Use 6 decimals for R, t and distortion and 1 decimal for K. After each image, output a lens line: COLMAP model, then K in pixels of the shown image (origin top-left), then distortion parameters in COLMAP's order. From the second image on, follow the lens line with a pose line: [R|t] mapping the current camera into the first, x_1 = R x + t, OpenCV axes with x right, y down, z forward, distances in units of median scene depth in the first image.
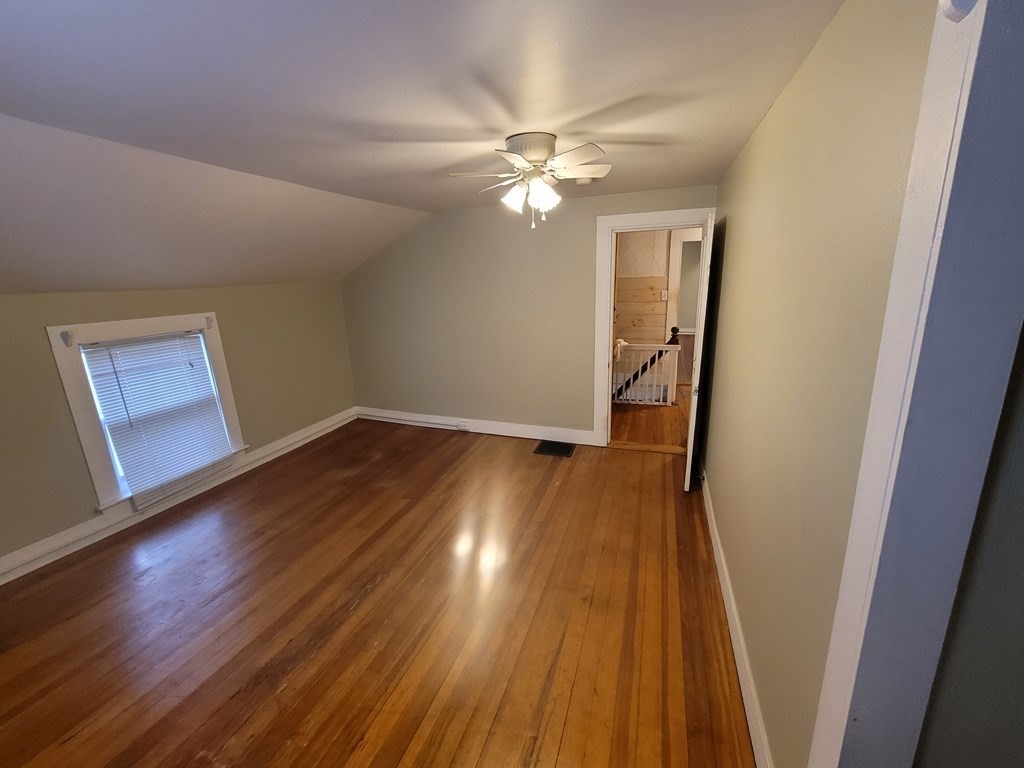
lens RADIAL K [[417.9, 0, 511.8], [0, 417.9, 380.1], [0, 0, 1]] dist [-0.000464, -0.000449]
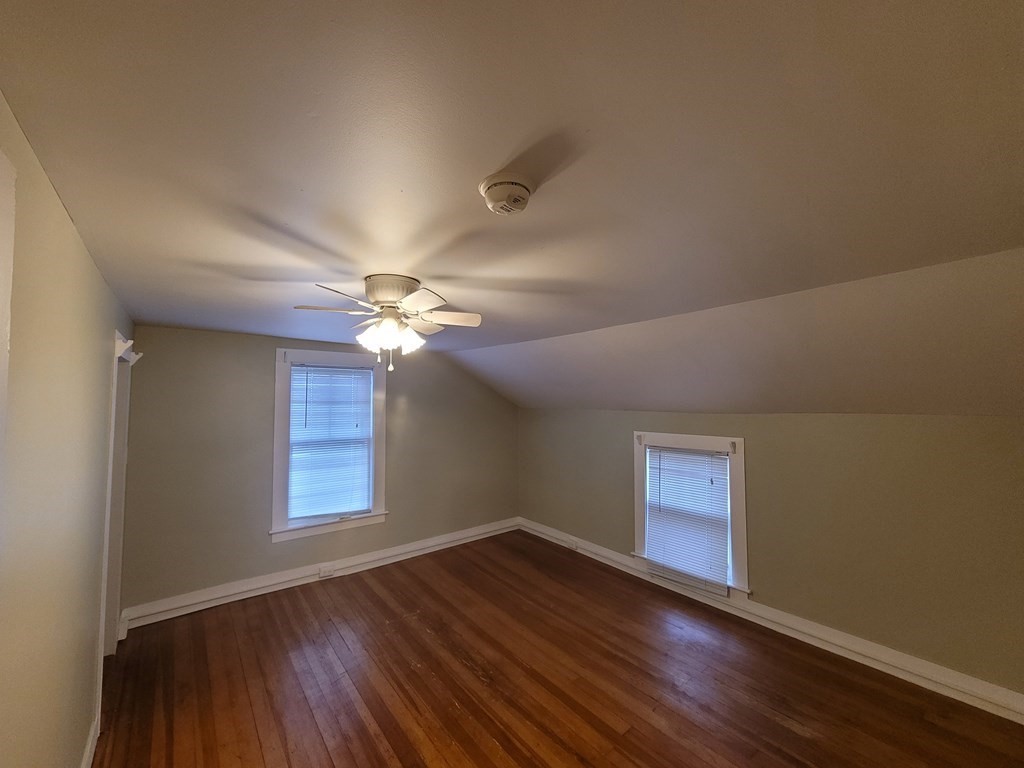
lens RADIAL K [[417.9, 0, 511.8], [0, 417.9, 380.1], [0, 0, 1]] dist [-0.000464, -0.000449]
pose [[-0.532650, -0.012070, -0.846250, 0.477368], [-0.183938, 0.977649, 0.101831, -0.343464], [0.826106, 0.209898, -0.522965, 1.201317]]
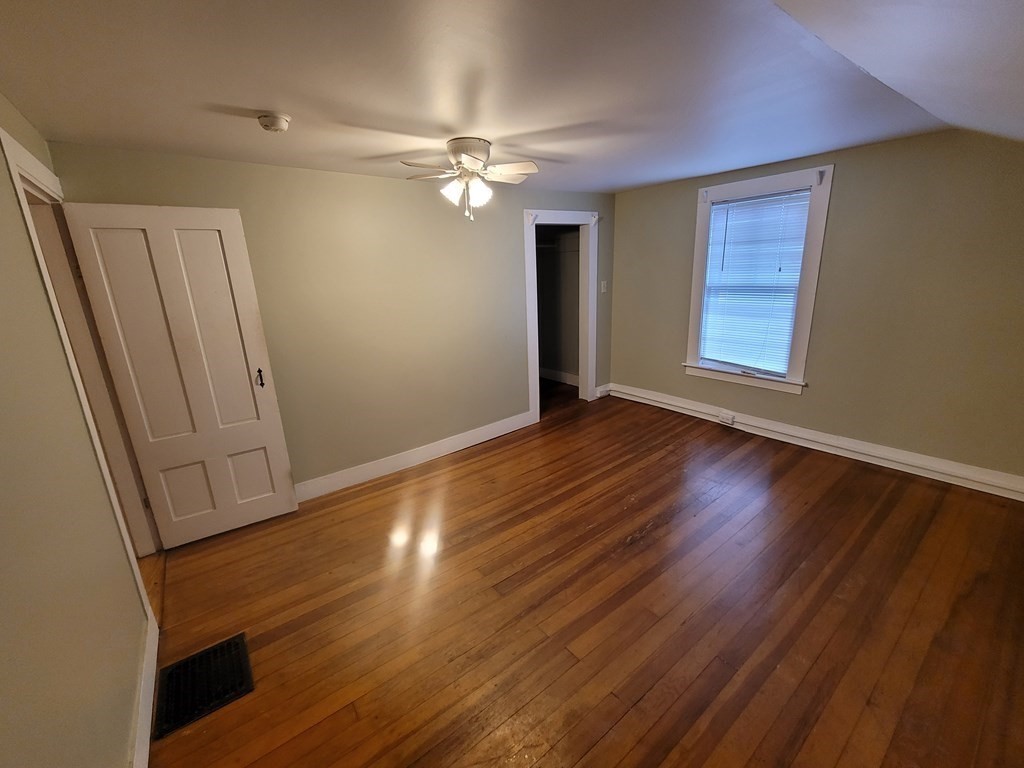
lens RADIAL K [[417.9, 0, 511.8], [0, 417.9, 380.1], [0, 0, 1]] dist [-0.000464, -0.000449]
pose [[-0.826270, -0.080598, 0.557478, -0.513197], [0.198555, 0.884506, 0.422167, -0.312850], [-0.527118, 0.459514, -0.714838, 1.409403]]
